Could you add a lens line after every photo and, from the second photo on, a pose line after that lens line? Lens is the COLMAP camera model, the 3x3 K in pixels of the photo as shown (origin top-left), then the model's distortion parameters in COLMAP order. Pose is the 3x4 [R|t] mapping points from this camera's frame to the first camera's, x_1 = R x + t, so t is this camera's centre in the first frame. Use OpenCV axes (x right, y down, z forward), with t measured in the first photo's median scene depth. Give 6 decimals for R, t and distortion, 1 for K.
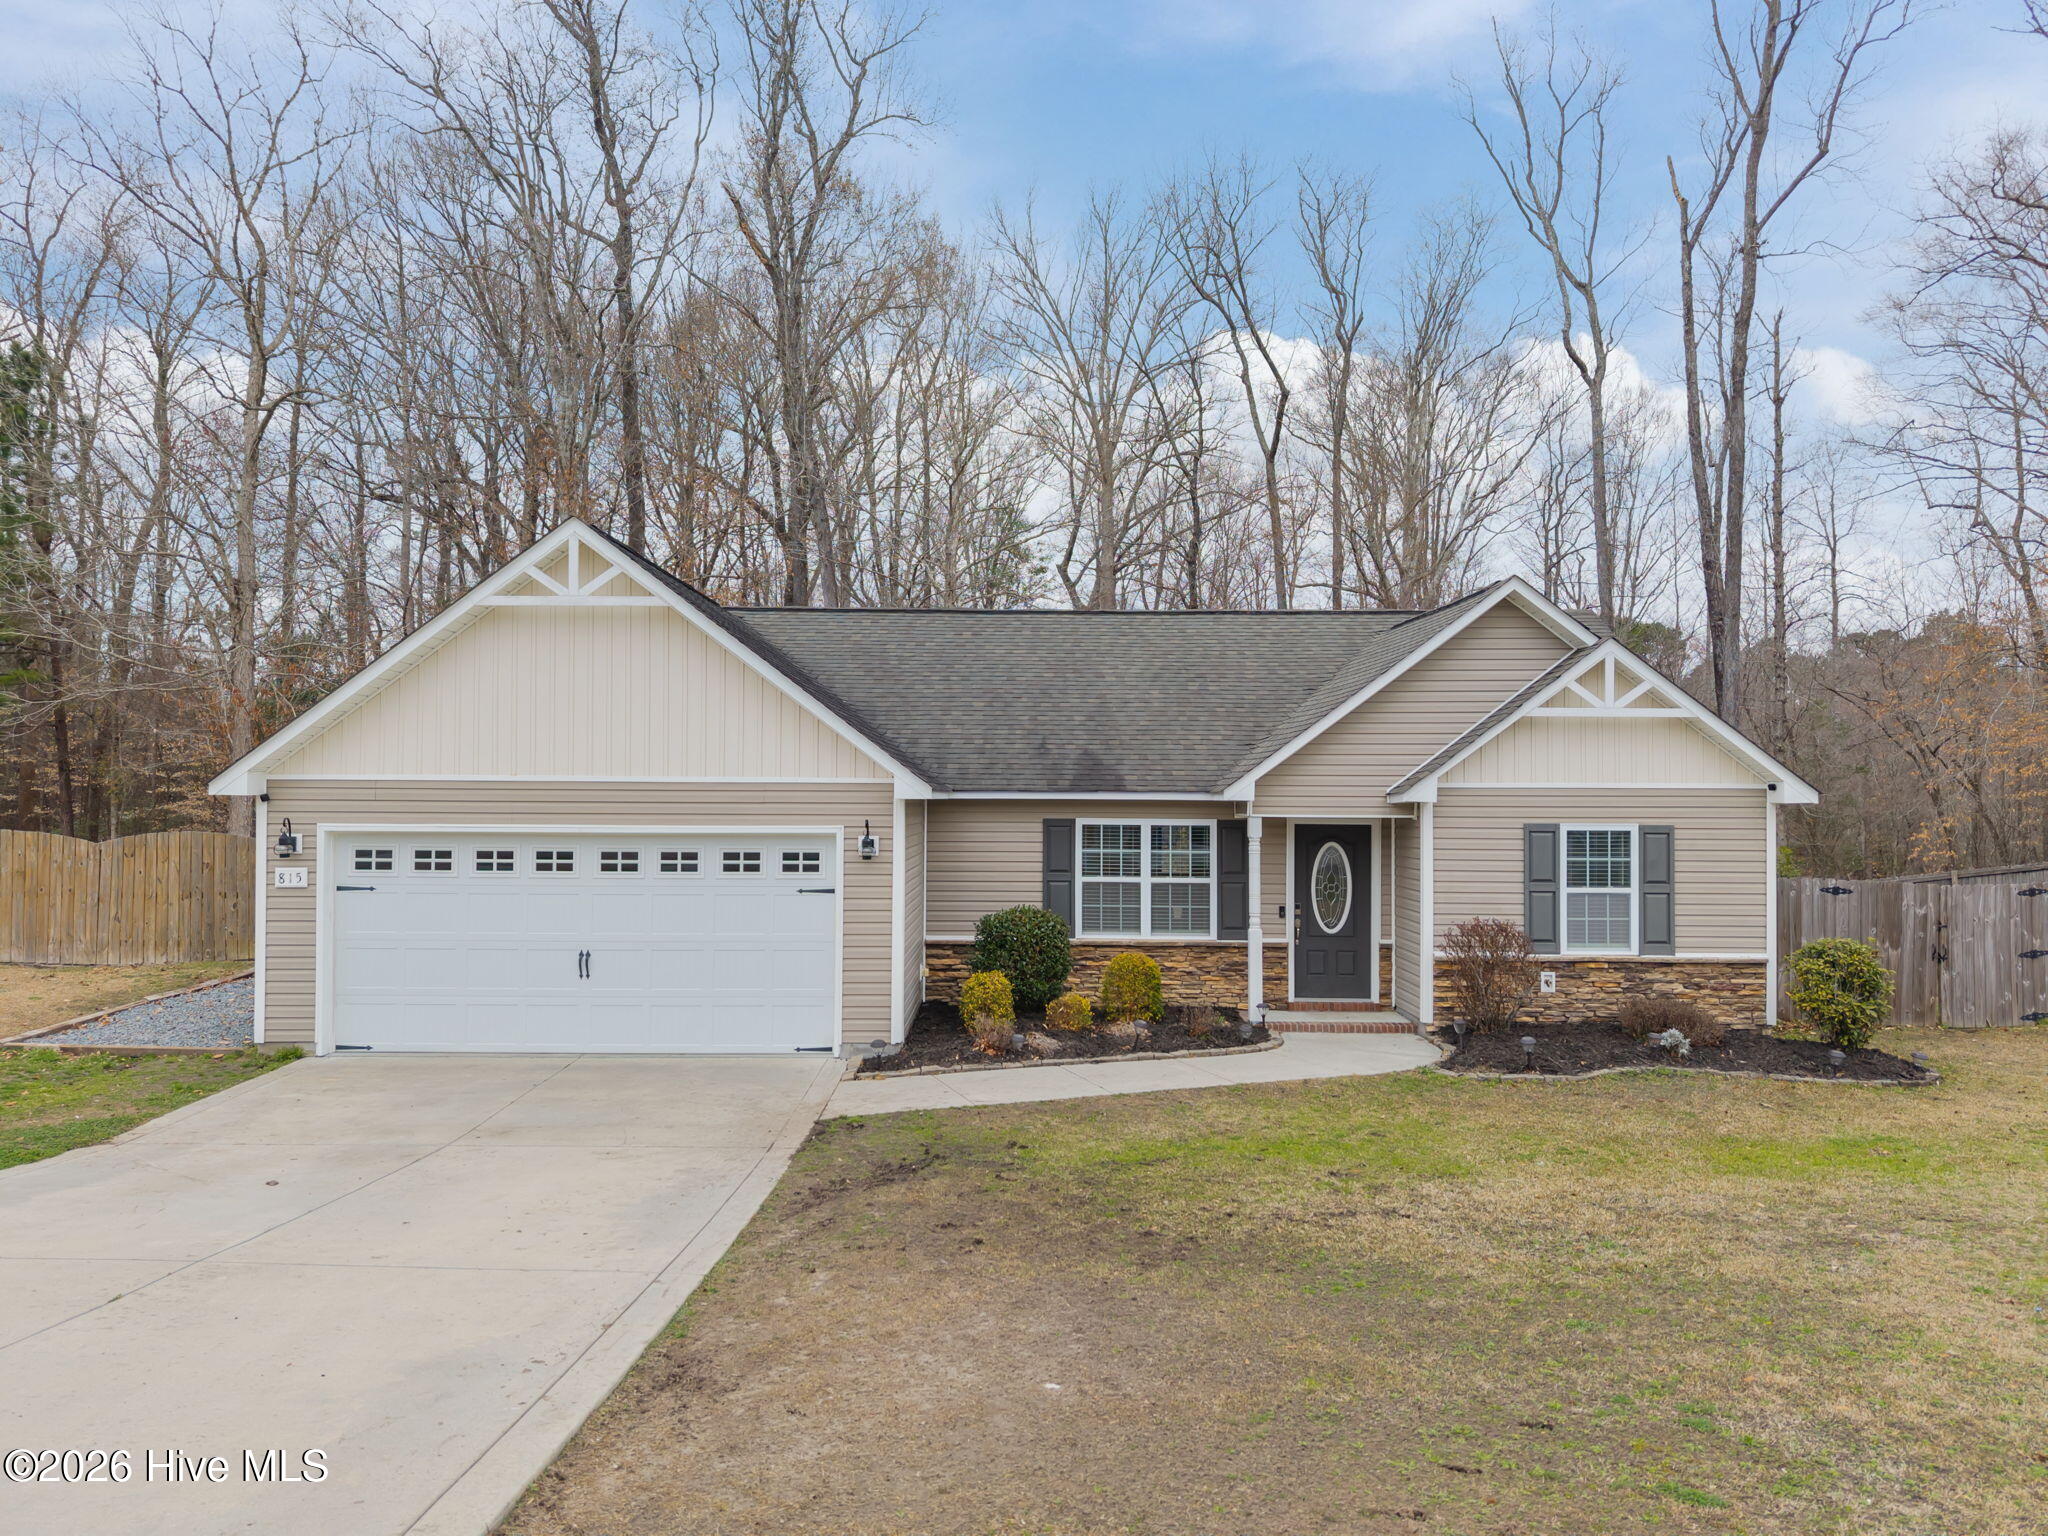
lens RADIAL K [[1333.0, 0, 1016.8], [0, 1333.0, 777.1], [0, 0, 1]] dist [0.016044, -0.021037]
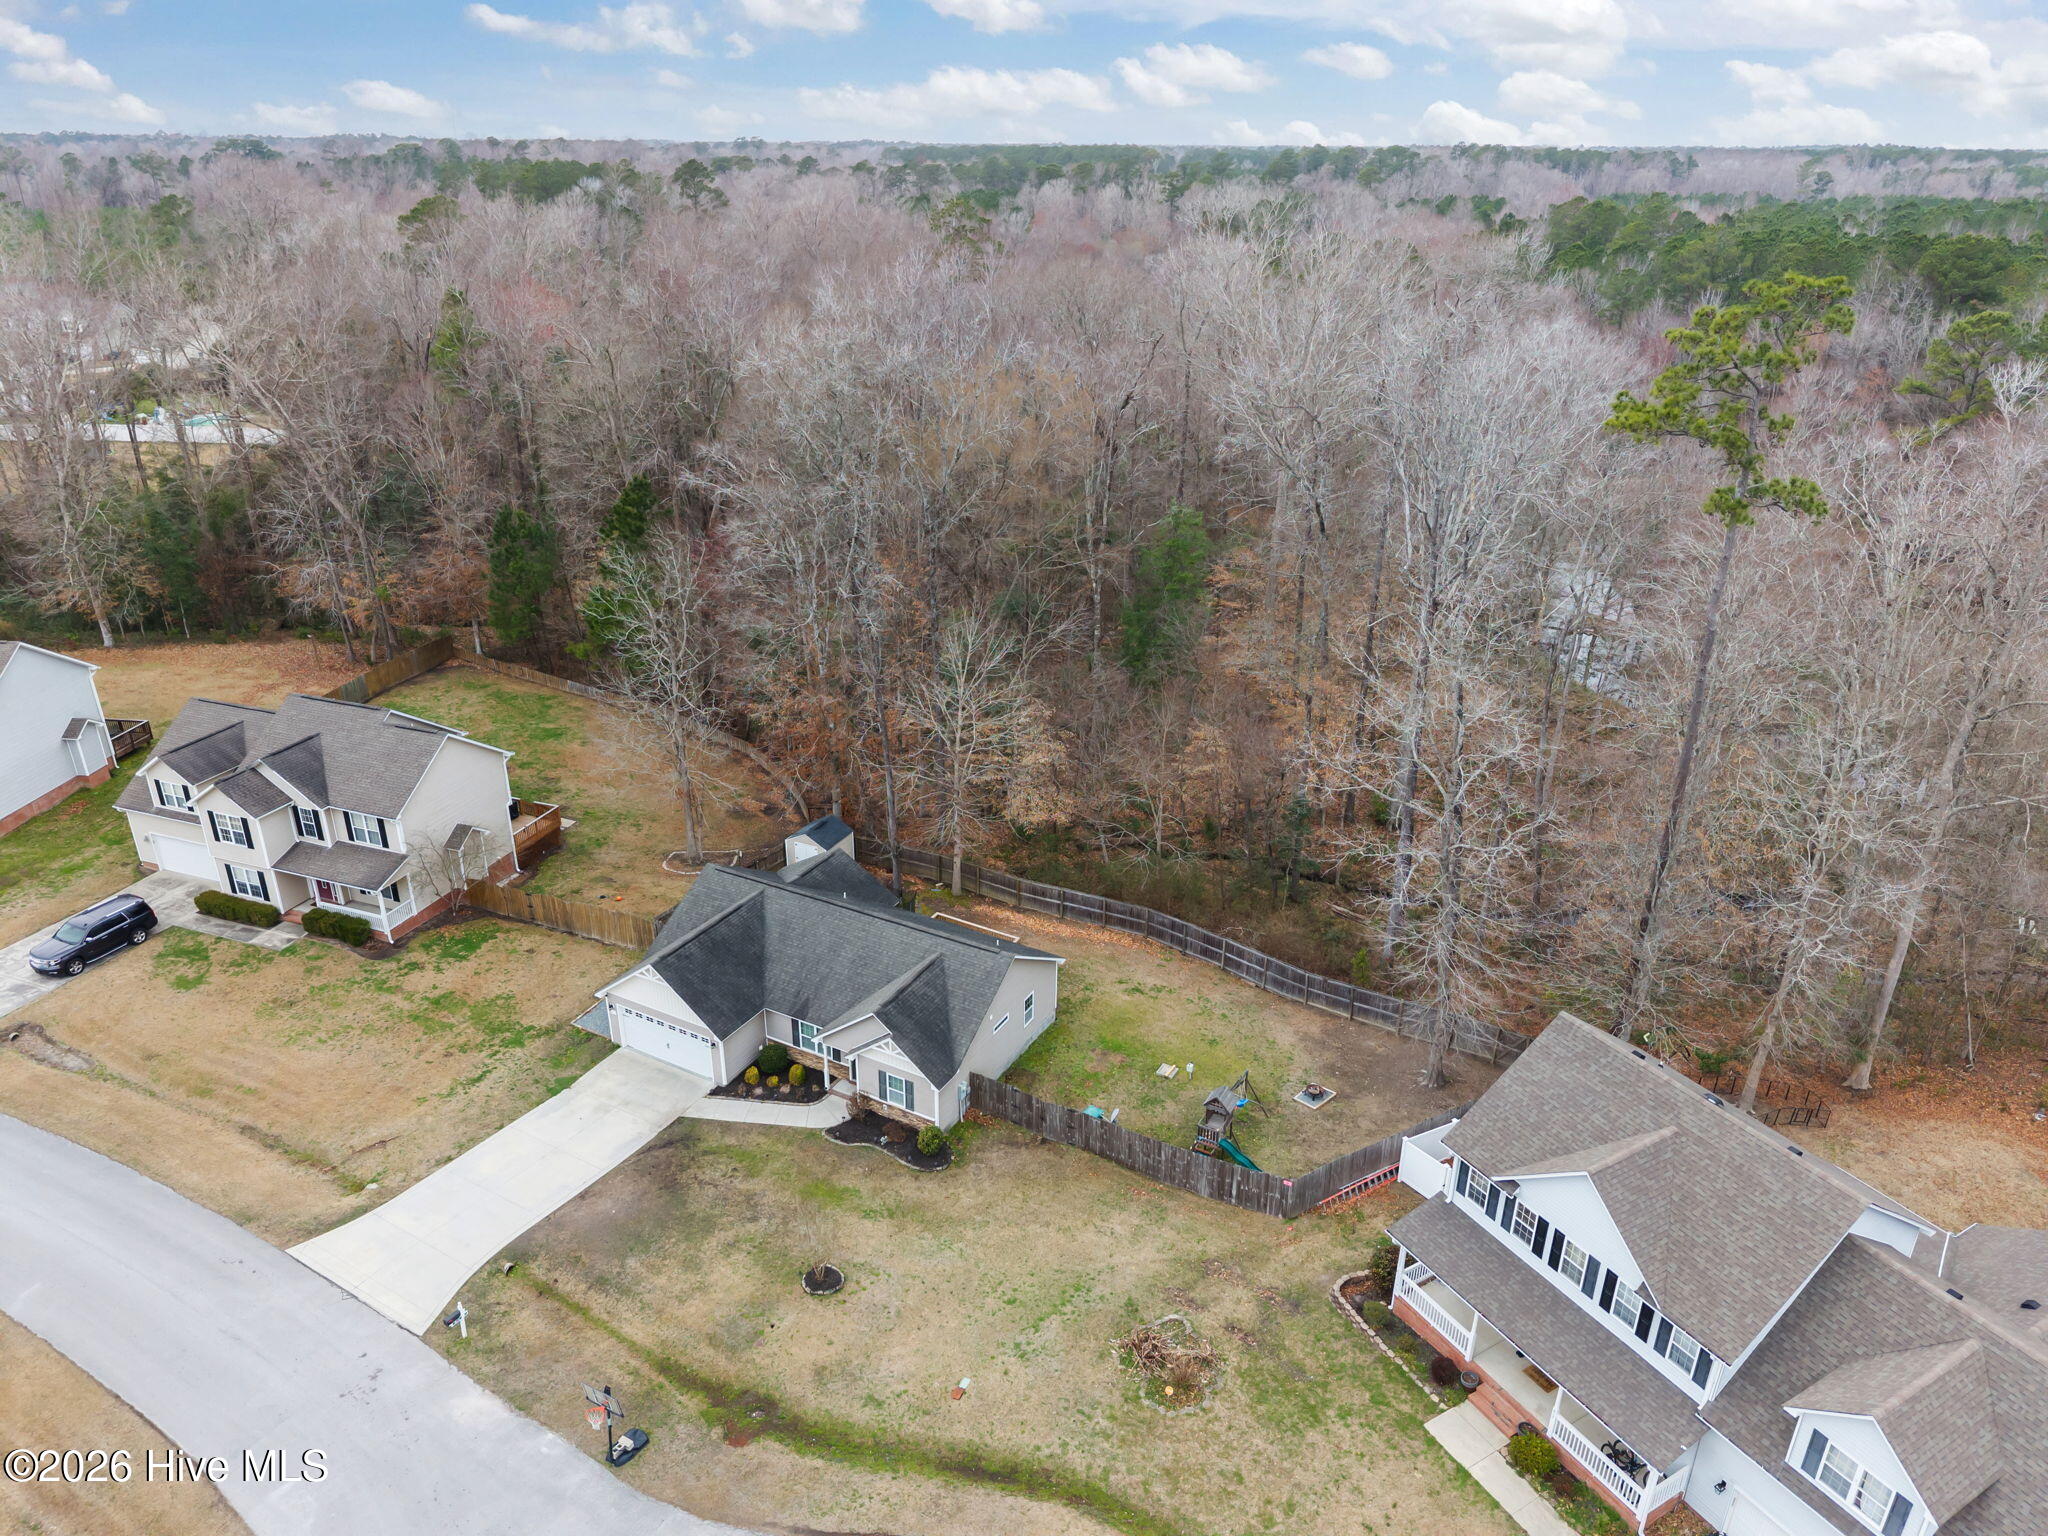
lens RADIAL K [[1366.8, 0, 1018.7], [0, 1366.8, 767.4], [0, 0, 1]] dist [0.034012, -0.031467]
pose [[0.875881, 0.199355, -0.439420, 2.182592], [0.010721, 0.902399, 0.430768, -2.300232], [0.482408, -0.382012, 0.788257, -1.428742]]
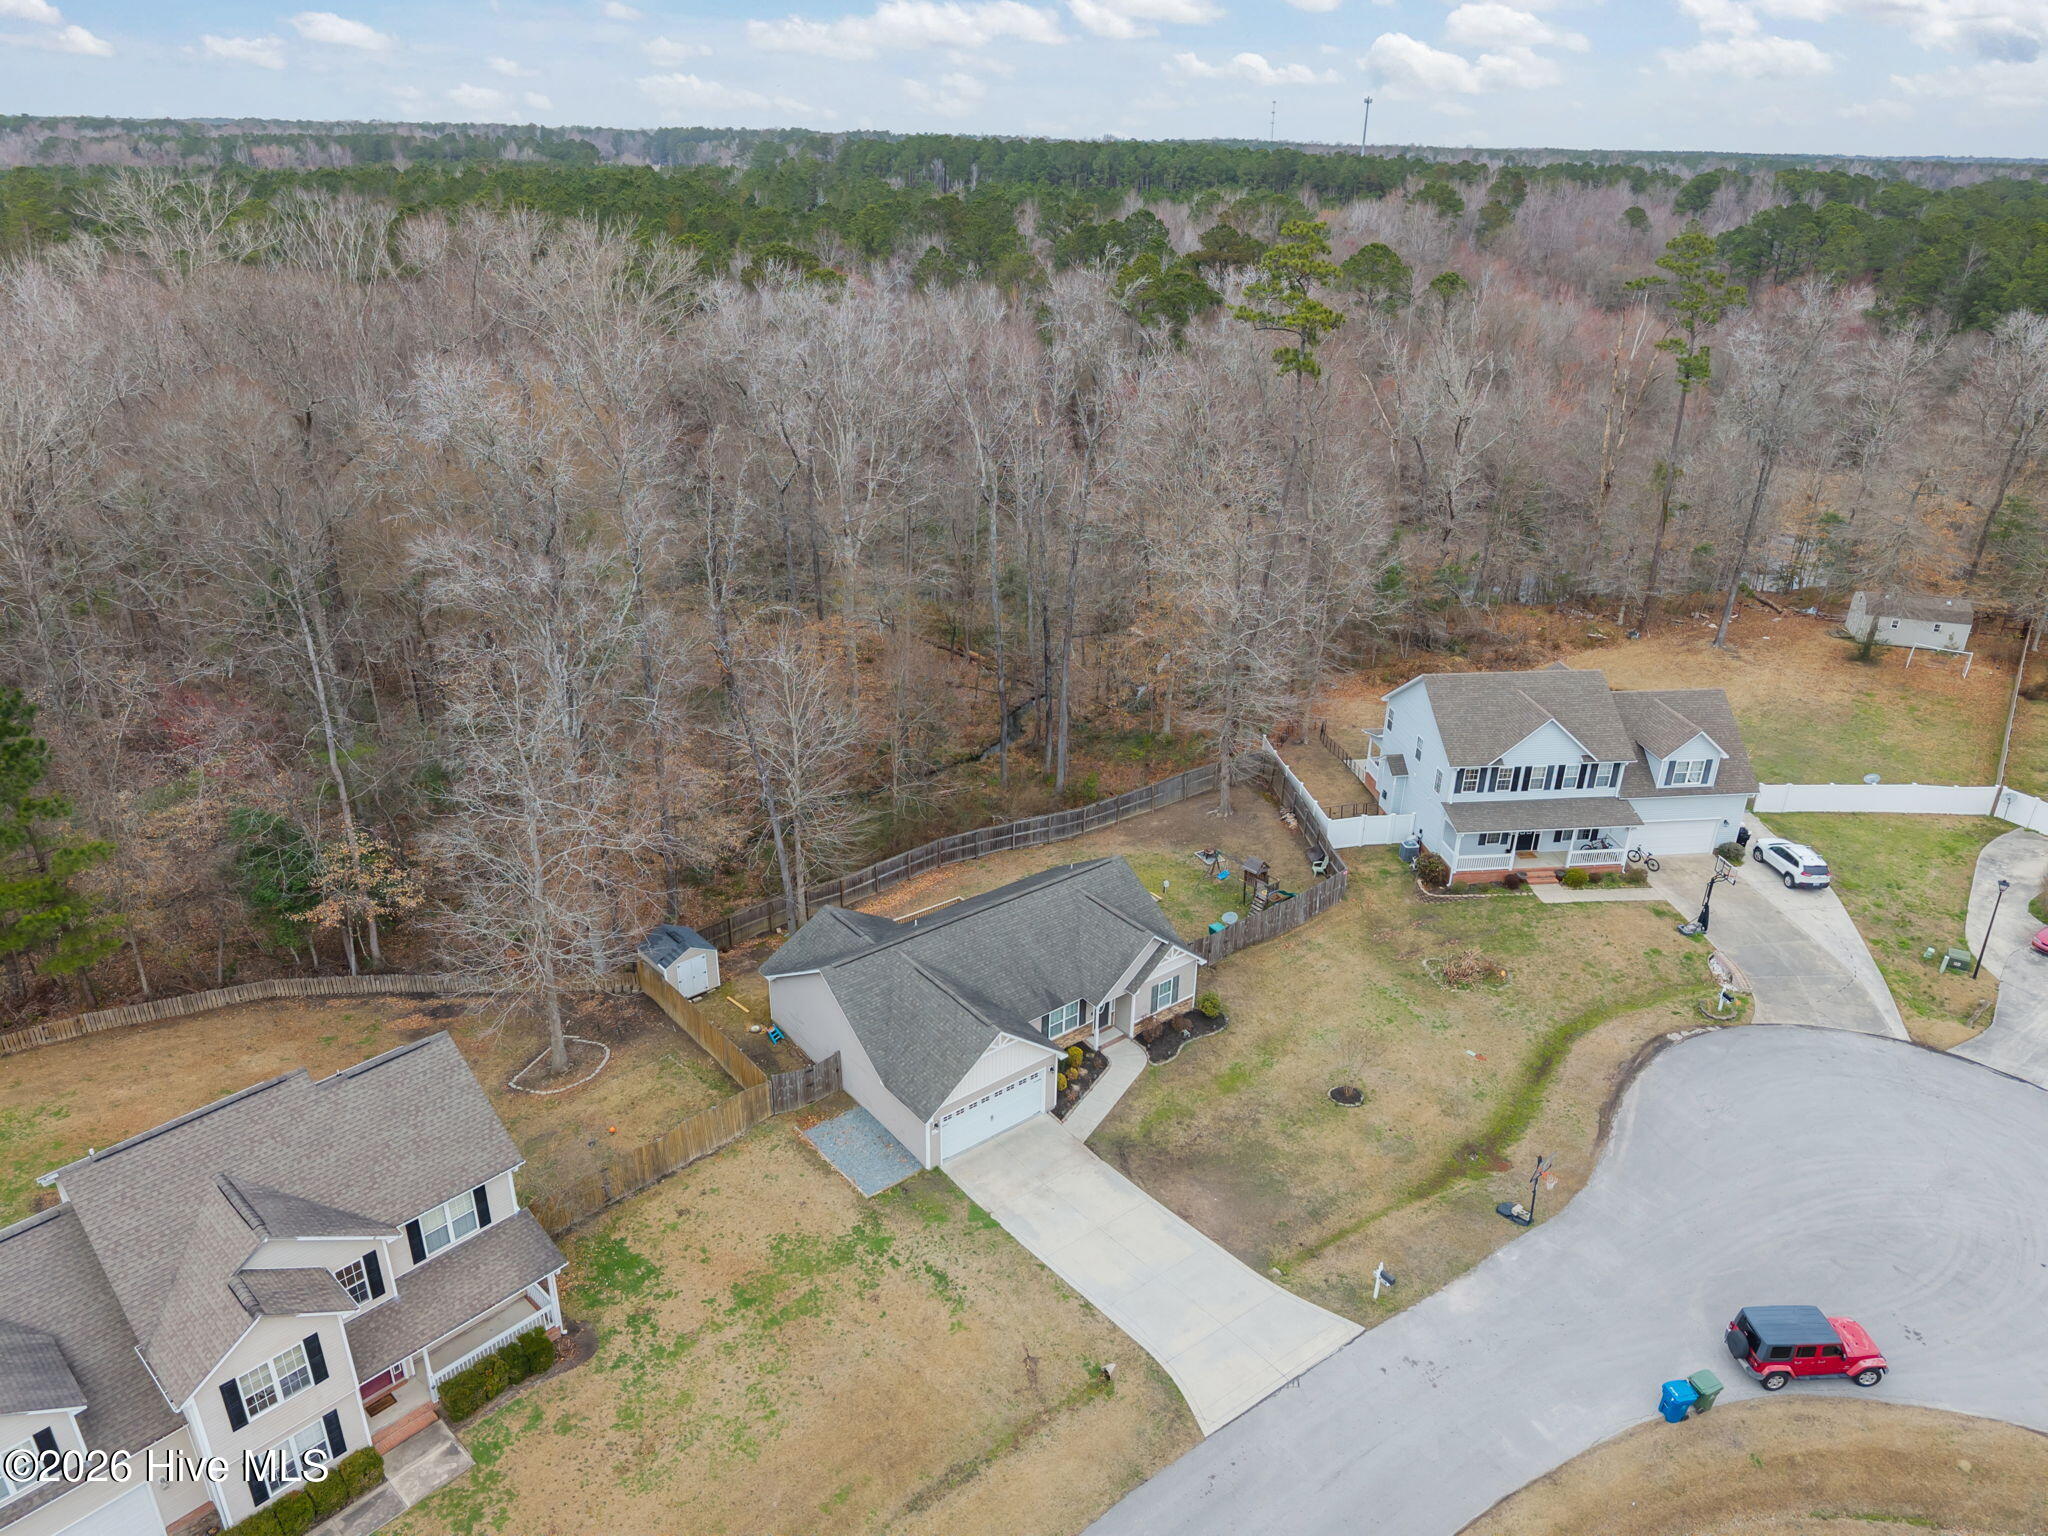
lens RADIAL K [[1366.8, 0, 1018.7], [0, 1366.8, 767.4], [0, 0, 1]] dist [0.034012, -0.031467]
pose [[0.787146, -0.250734, 0.563502, -2.076472], [-0.028194, 0.898055, 0.438979, -2.339246], [-0.616122, -0.361428, 0.699830, -1.374154]]
